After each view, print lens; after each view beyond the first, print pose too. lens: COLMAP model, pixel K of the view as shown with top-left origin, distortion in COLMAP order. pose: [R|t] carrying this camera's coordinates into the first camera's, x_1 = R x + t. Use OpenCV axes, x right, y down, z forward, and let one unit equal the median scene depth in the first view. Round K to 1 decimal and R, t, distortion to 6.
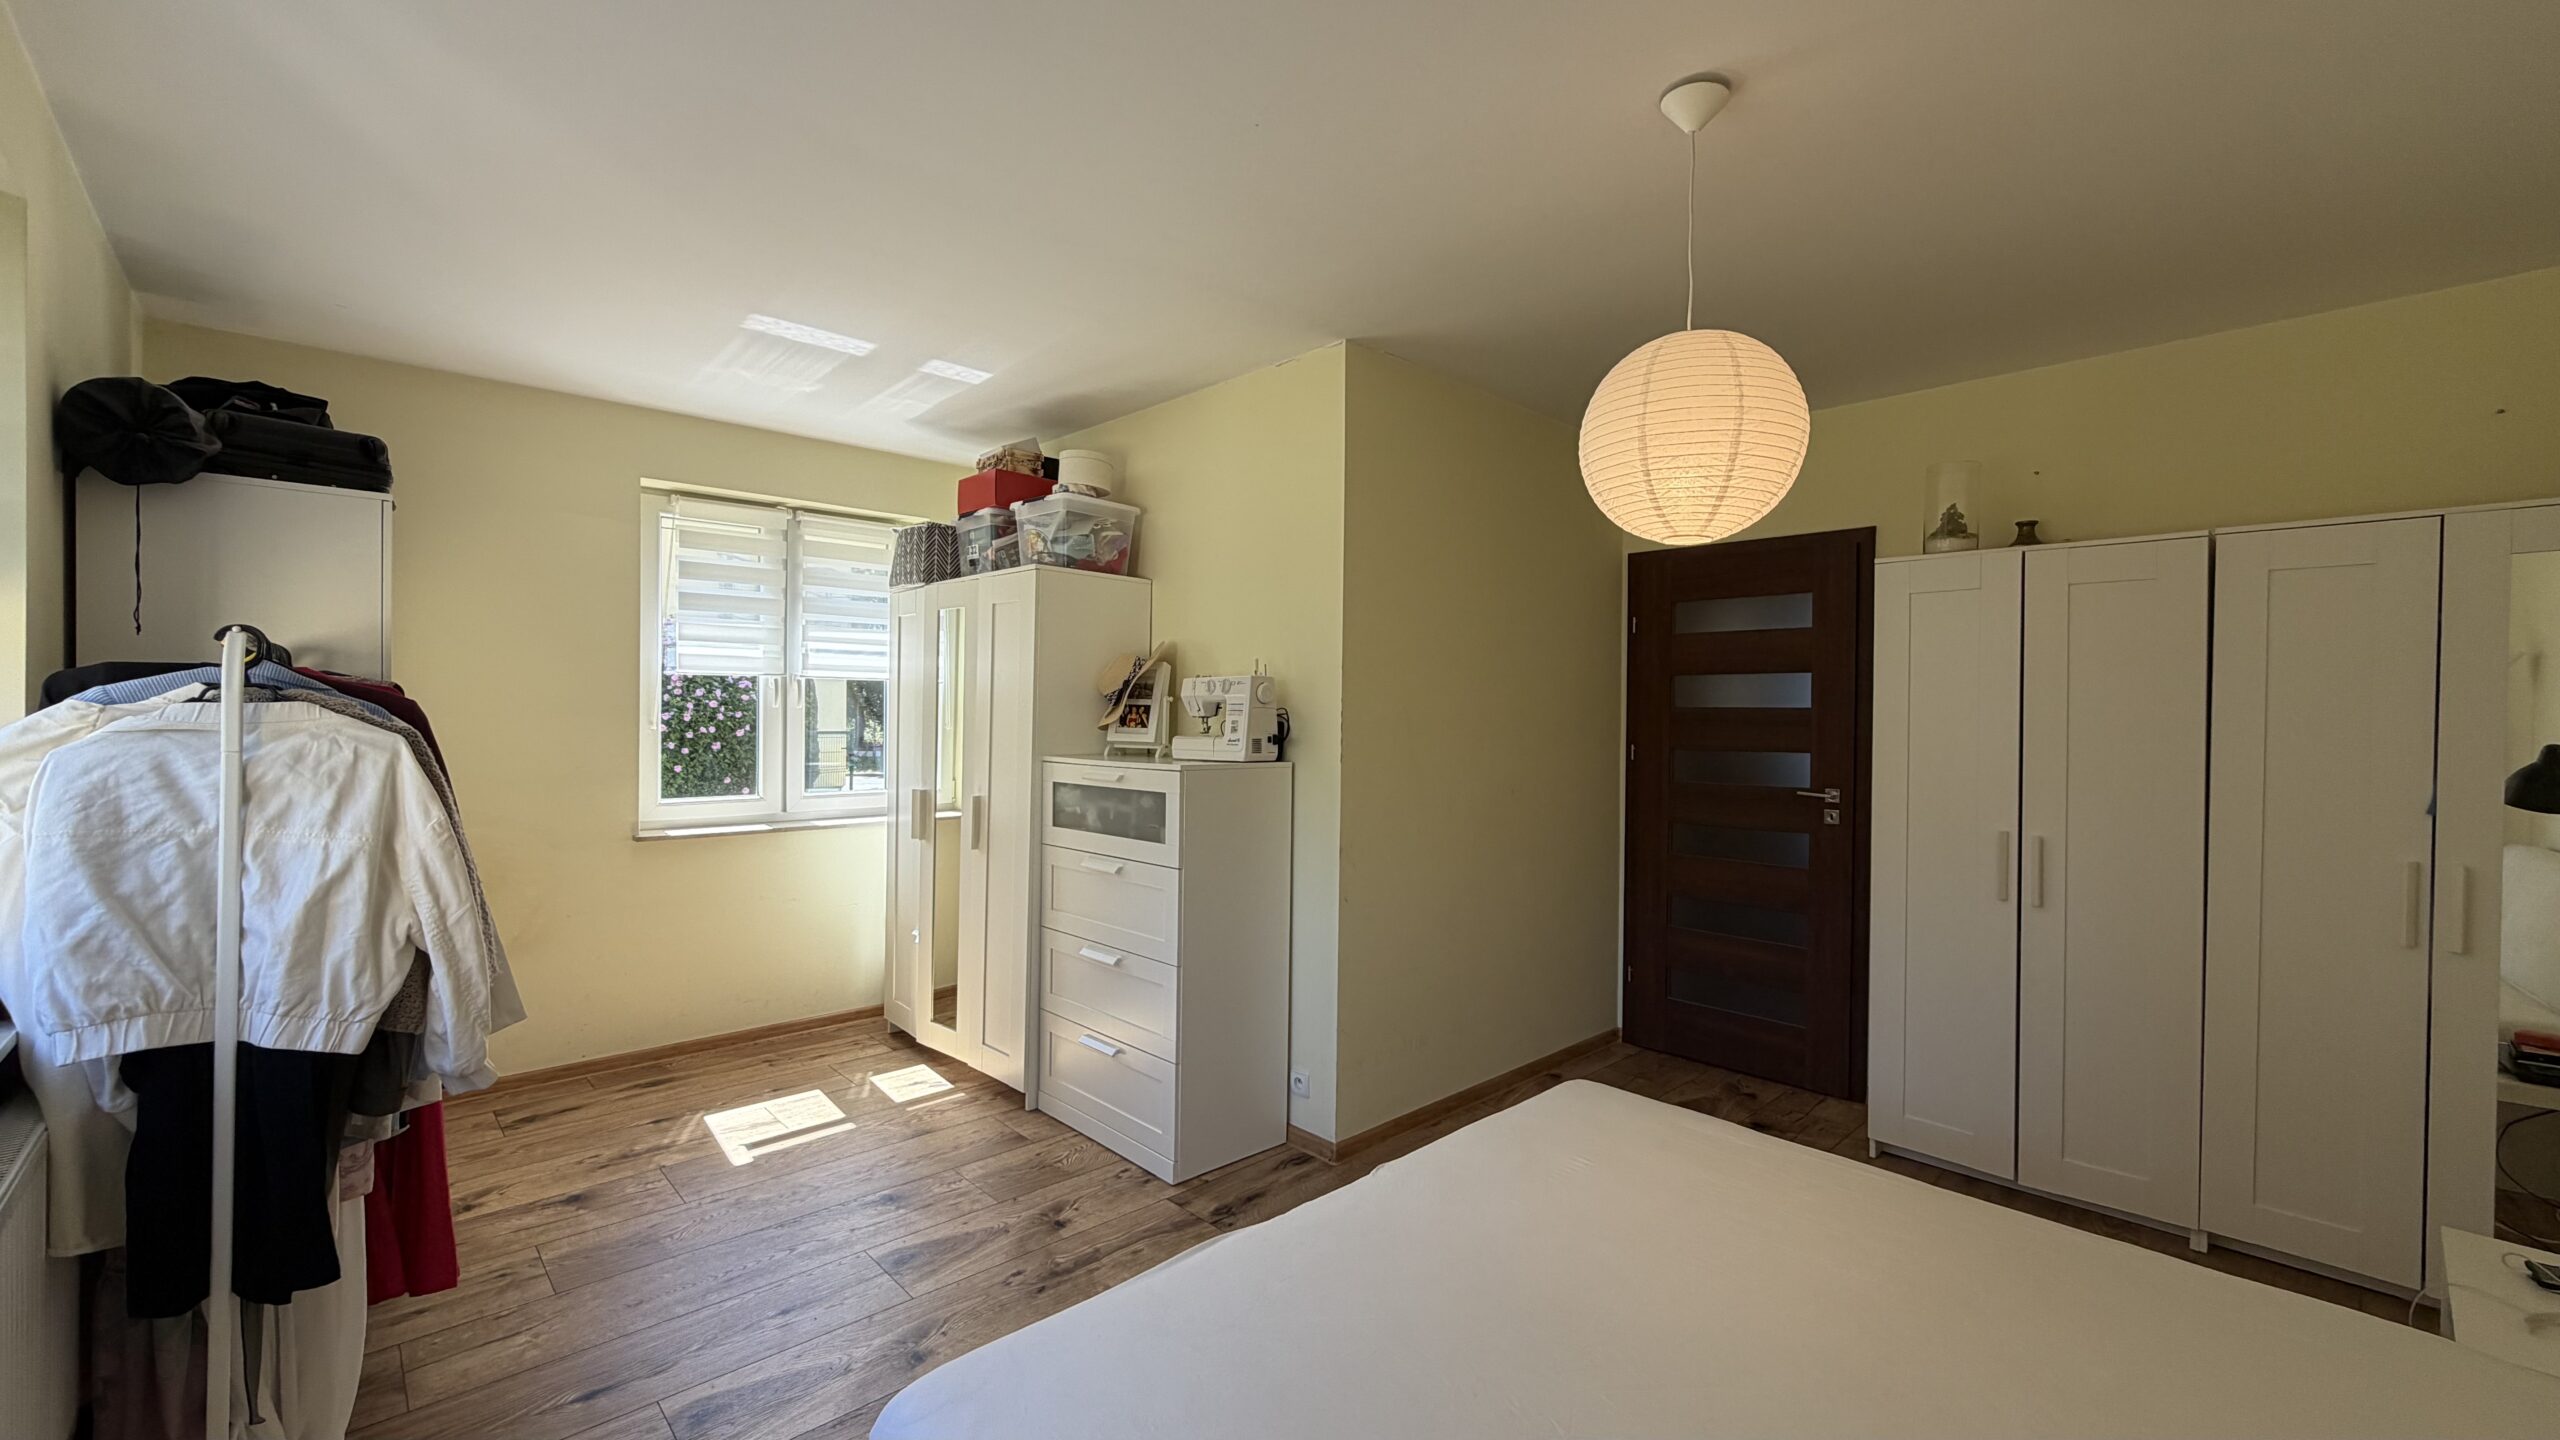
lens RADIAL K [[1020.5, 0, 1277.2], [0, 1020.5, 720.2], [0, 0, 1]] dist [-0.001490, 0.000152]
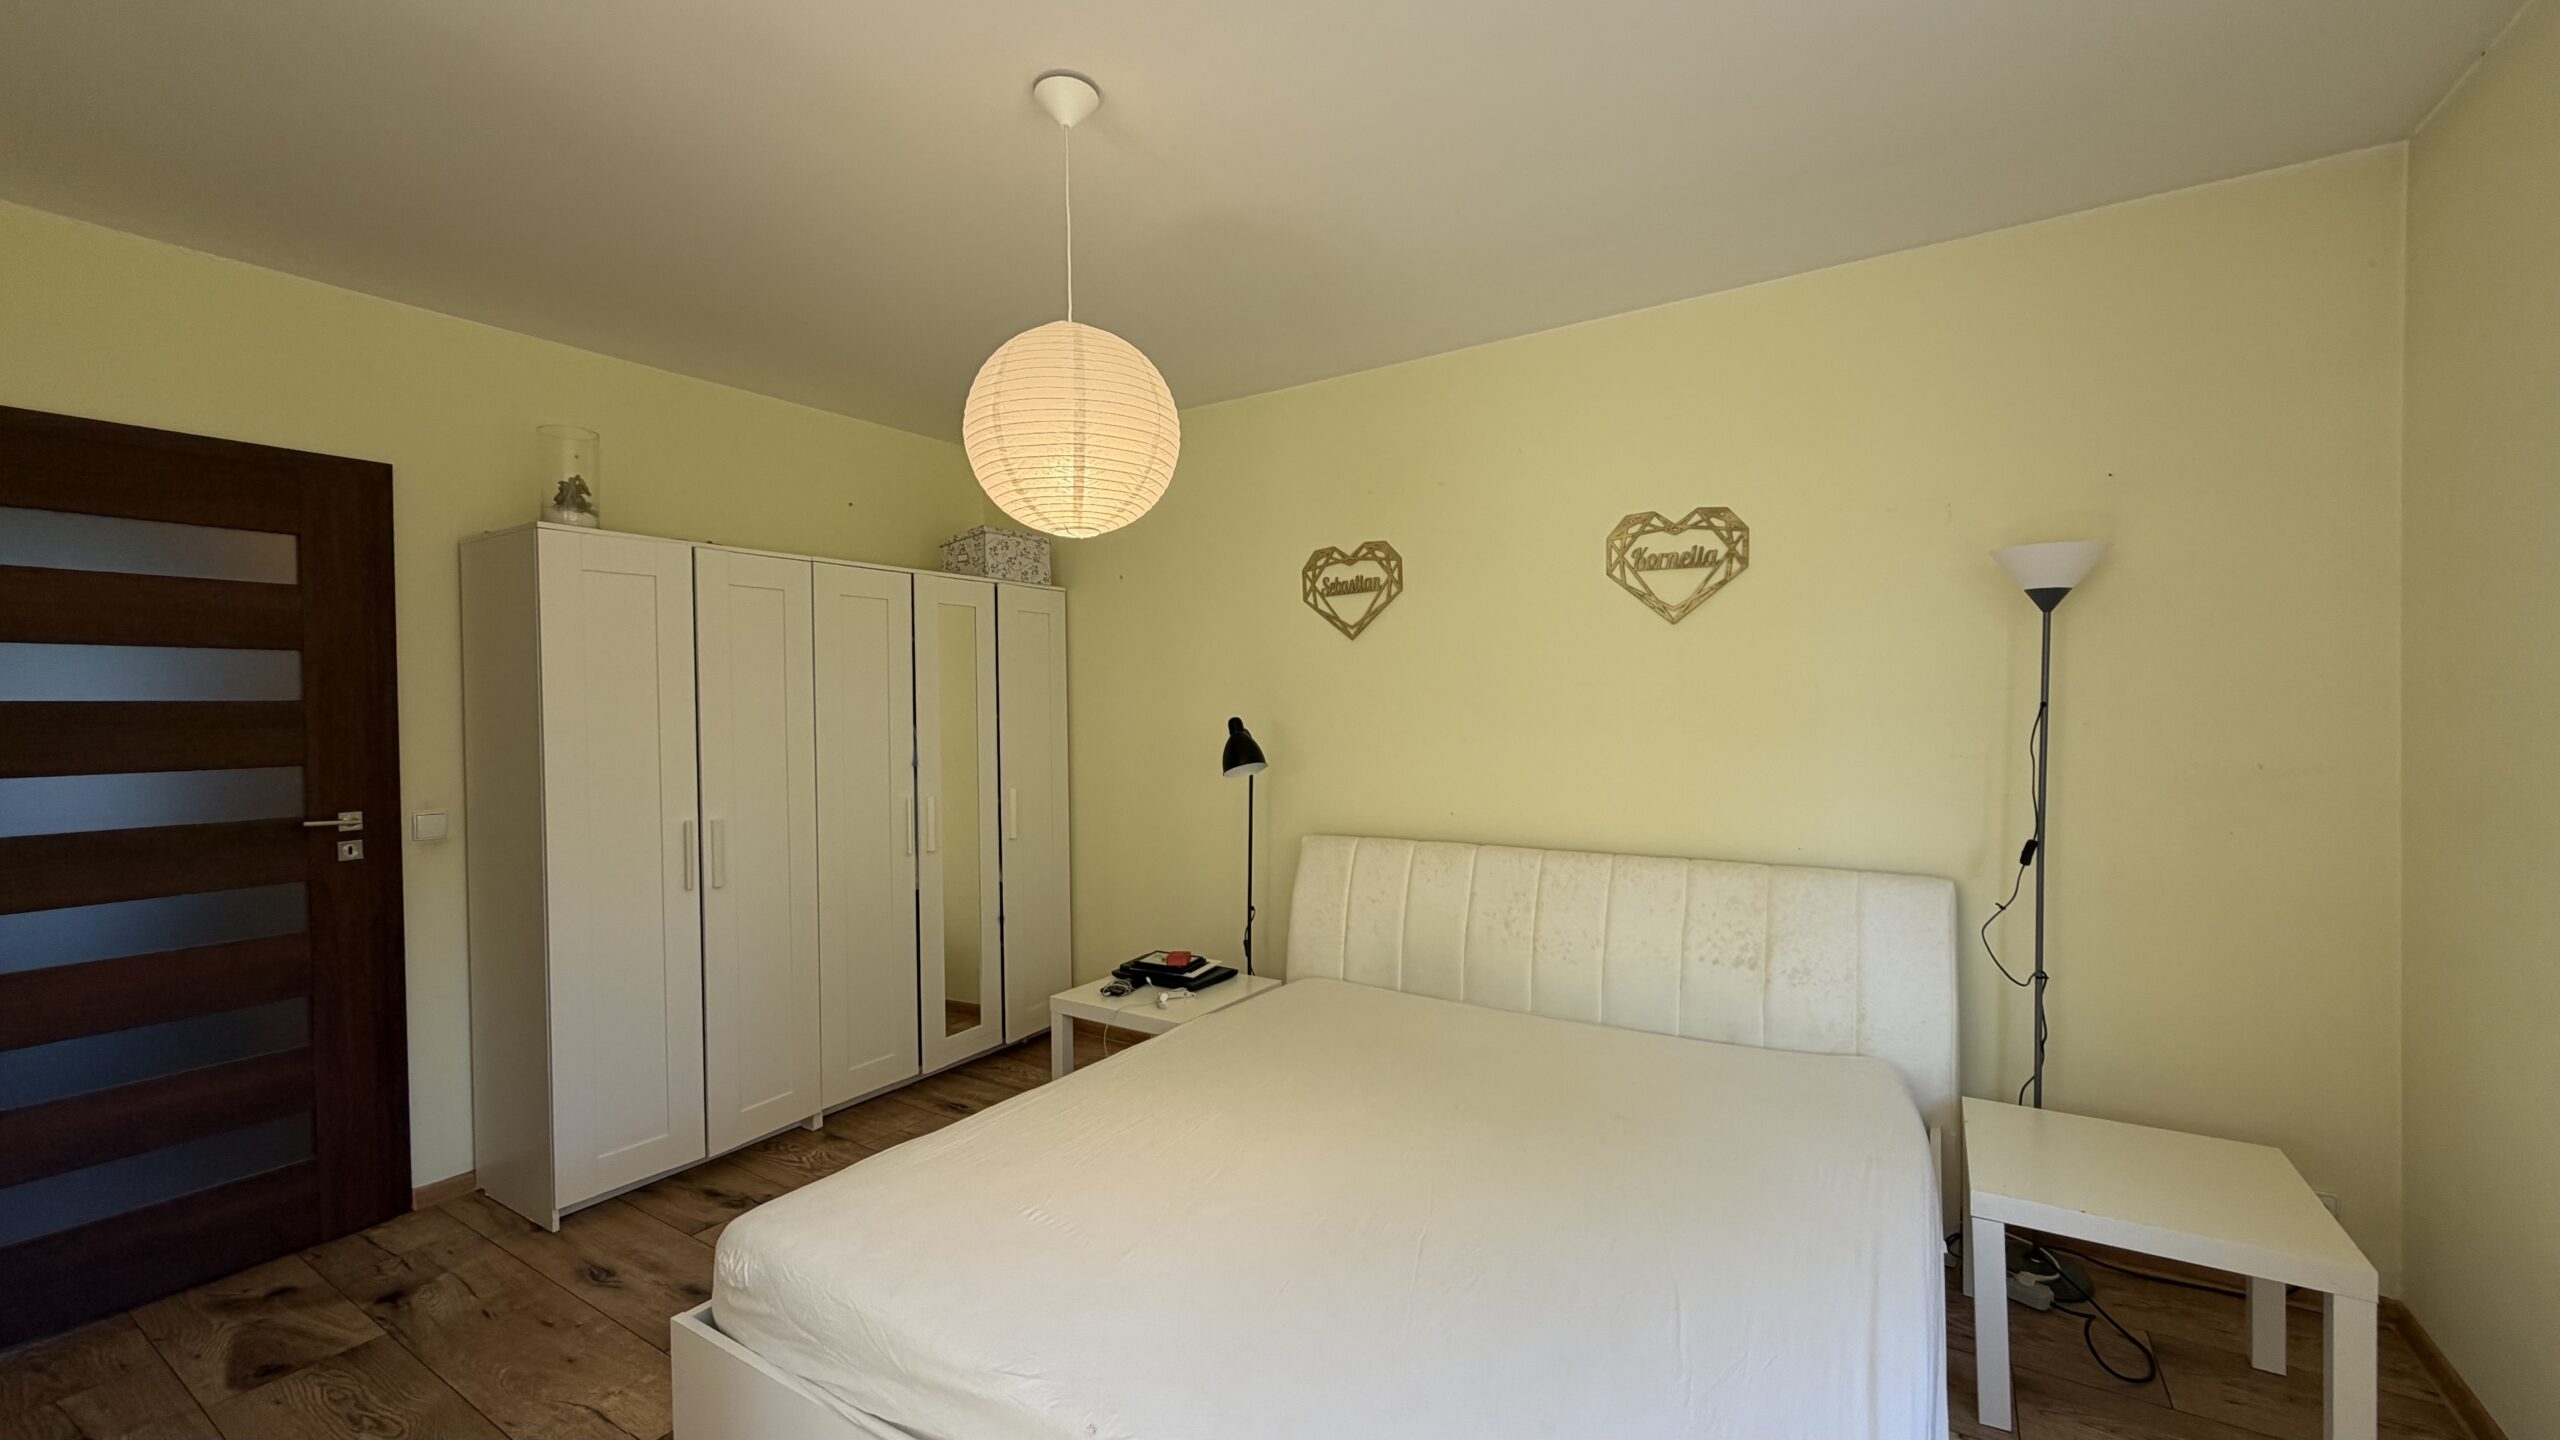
lens RADIAL K [[1020.5, 0, 1277.2], [0, 1020.5, 720.2], [0, 0, 1]] dist [-0.001490, 0.000152]
pose [[-0.233462, -0.021527, 0.972128, -0.384204], [0.018098, 0.999486, 0.026479, -0.006590], [-0.972197, 0.023775, -0.232952, 0.637063]]
